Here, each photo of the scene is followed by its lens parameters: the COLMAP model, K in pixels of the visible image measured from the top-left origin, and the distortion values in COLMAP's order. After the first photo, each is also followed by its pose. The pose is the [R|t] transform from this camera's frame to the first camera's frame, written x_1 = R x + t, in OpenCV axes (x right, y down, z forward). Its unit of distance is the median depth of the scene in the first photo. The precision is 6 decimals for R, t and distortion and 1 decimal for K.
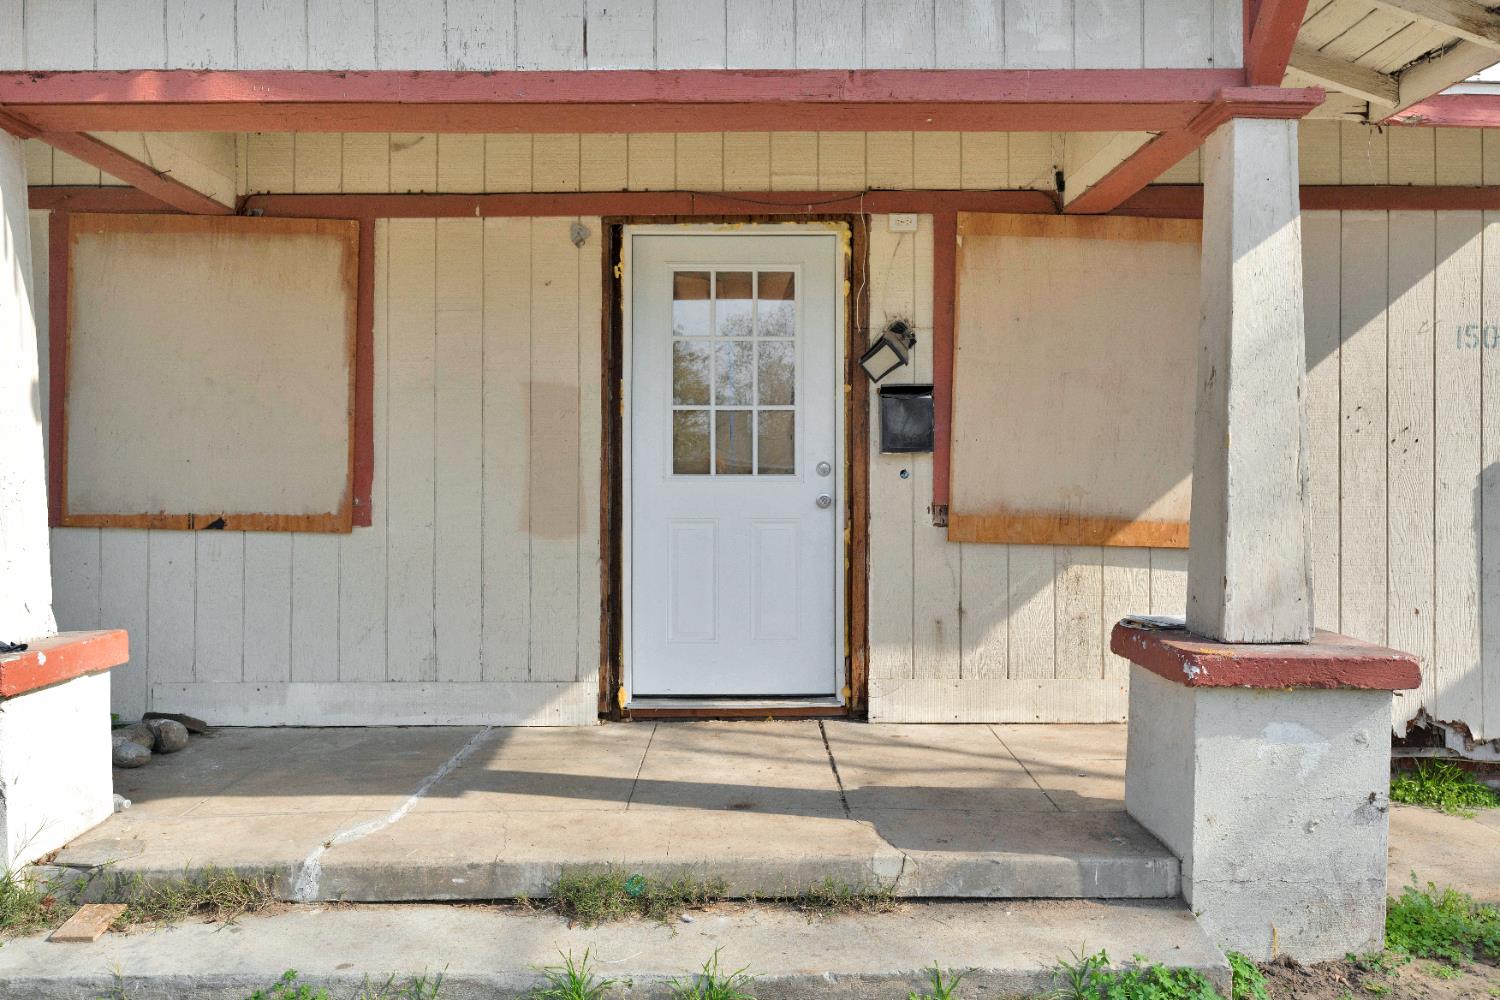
lens RADIAL K [[1132.6, 0, 750.0], [0, 1132.6, 500.0], [0, 0, 1]] dist [0.003771, 0.001022]
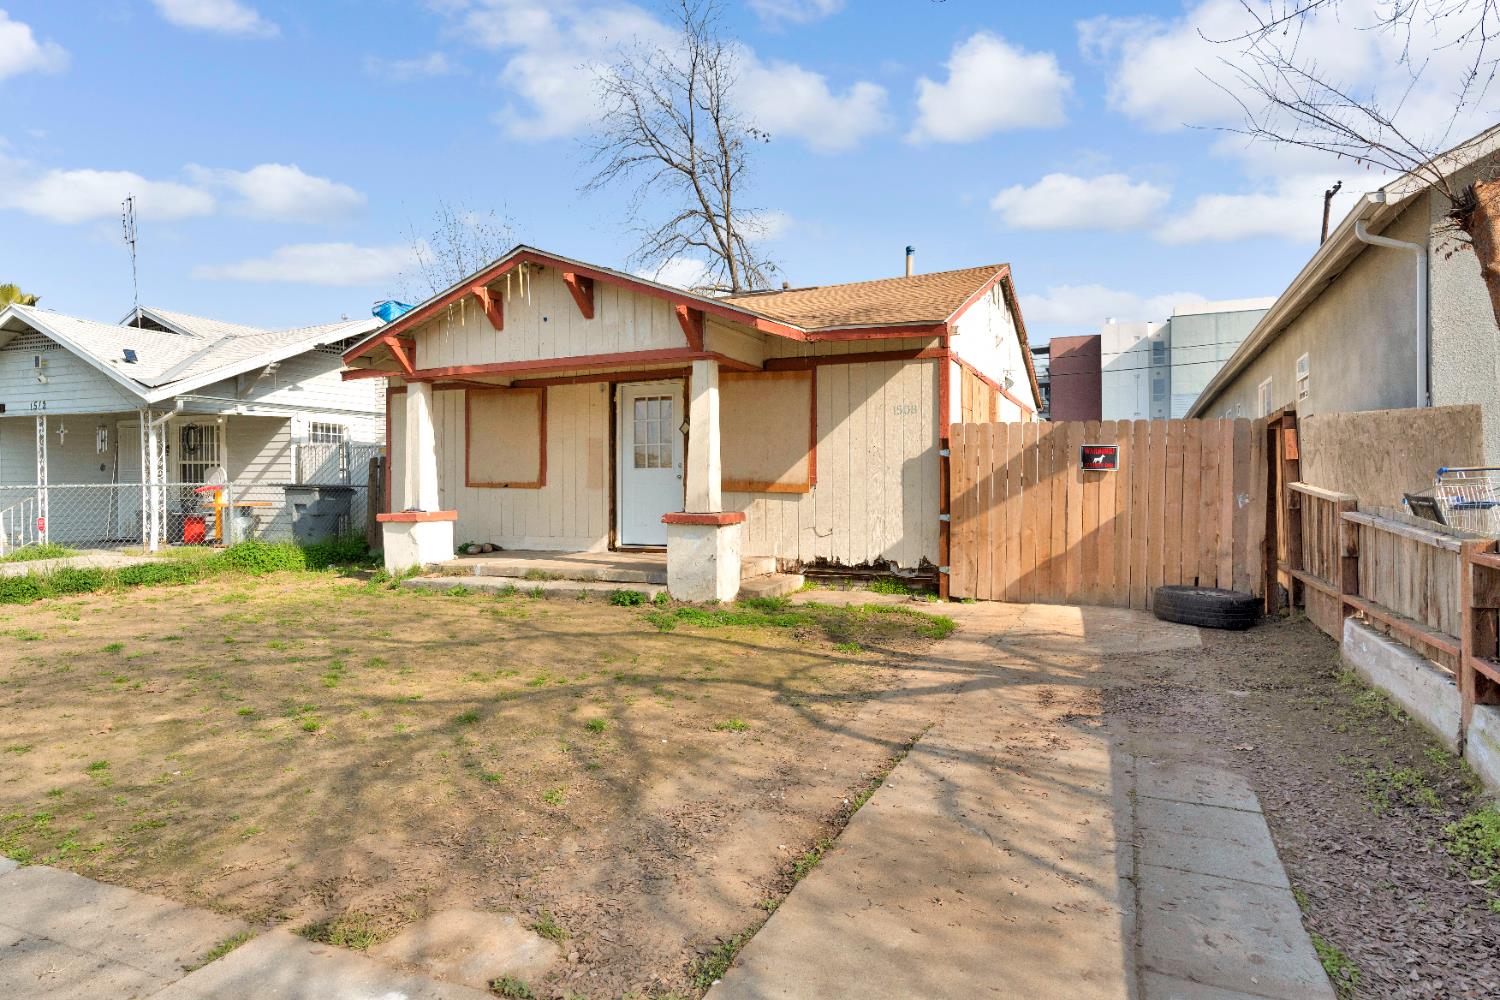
lens RADIAL K [[859.2, 0, 750.0], [0, 859.2, 500.0], [0, 0, 1]] dist [-0.000864, -0.000043]
pose [[0.910355, 0.002290, -0.413822, 1.140142], [0.005374, 0.999835, 0.017354, 0.022843], [0.413793, -0.018022, 0.910192, -0.903834]]
